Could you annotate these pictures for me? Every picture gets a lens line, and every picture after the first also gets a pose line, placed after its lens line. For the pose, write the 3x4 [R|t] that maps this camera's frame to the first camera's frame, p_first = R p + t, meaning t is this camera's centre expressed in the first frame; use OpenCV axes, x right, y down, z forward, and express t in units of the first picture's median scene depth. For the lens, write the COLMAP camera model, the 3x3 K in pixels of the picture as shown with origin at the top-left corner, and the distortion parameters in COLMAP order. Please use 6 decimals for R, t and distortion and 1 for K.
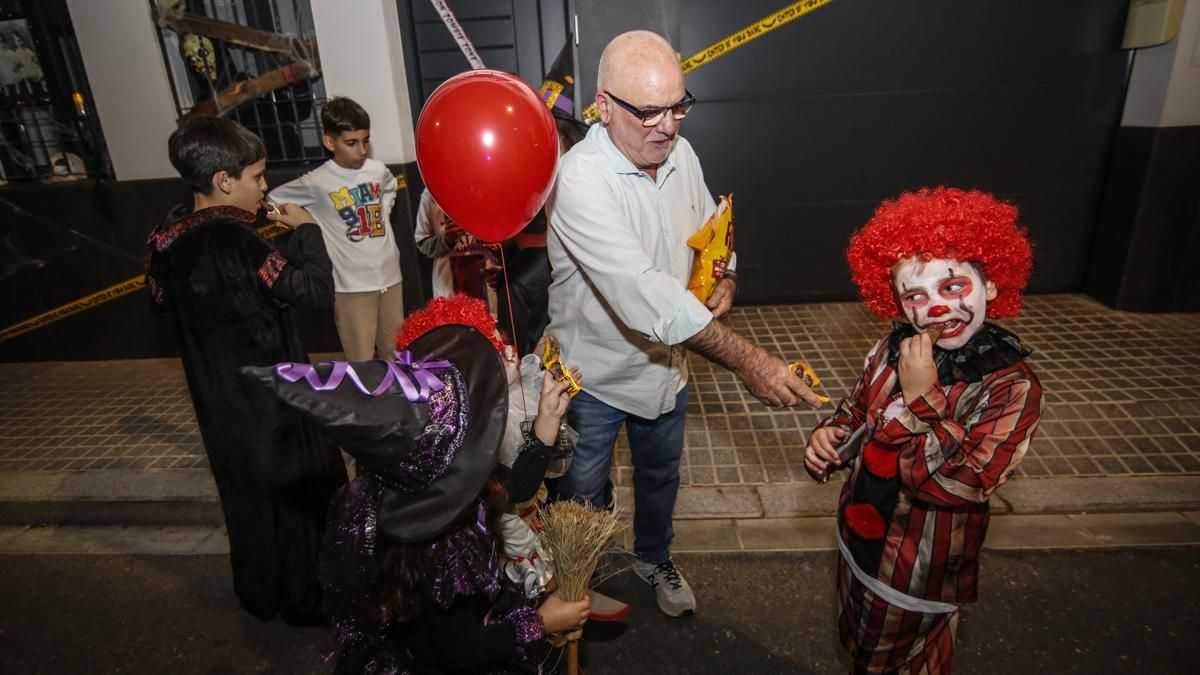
lens RADIAL K [[553.6, 0, 560.9], [0, 553.6, 320.2], [0, 0, 1]] dist [-0.020429, 0.001904]
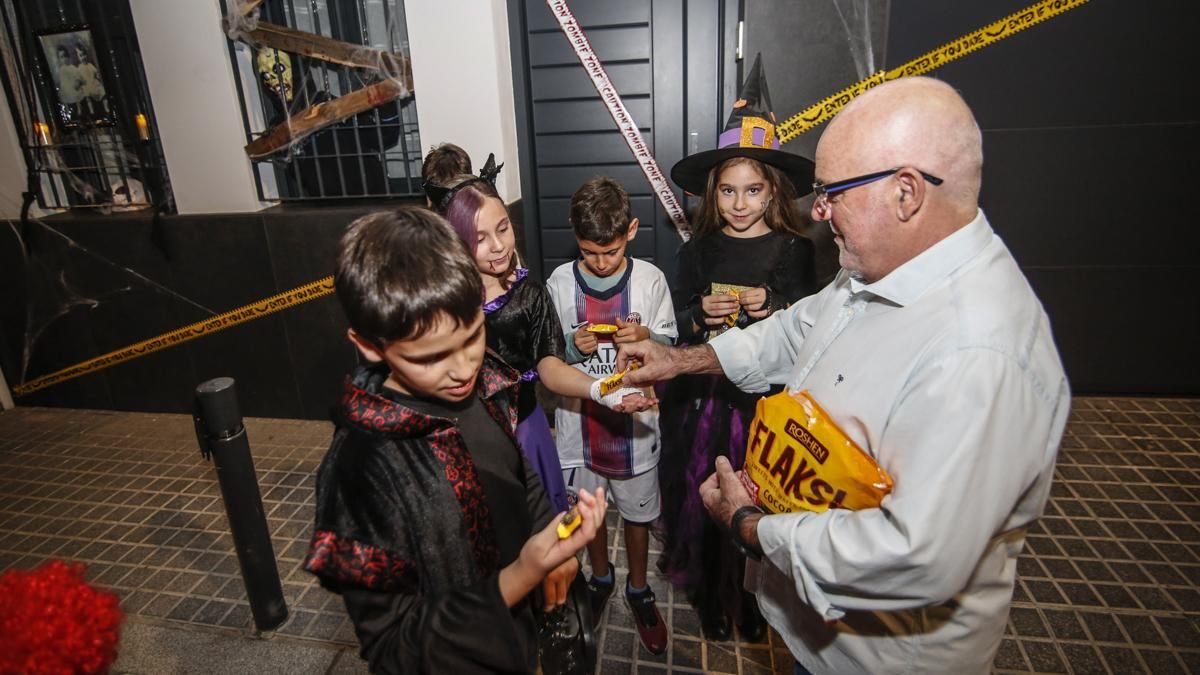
lens RADIAL K [[553.6, 0, 575.4], [0, 553.6, 306.1], [0, 0, 1]] dist [-0.020429, 0.001904]
pose [[0.994046, 0.041062, -0.100925, -0.099444], [-0.044307, 0.998564, -0.030122, -0.118210], [0.099543, 0.034415, 0.994438, 0.216788]]
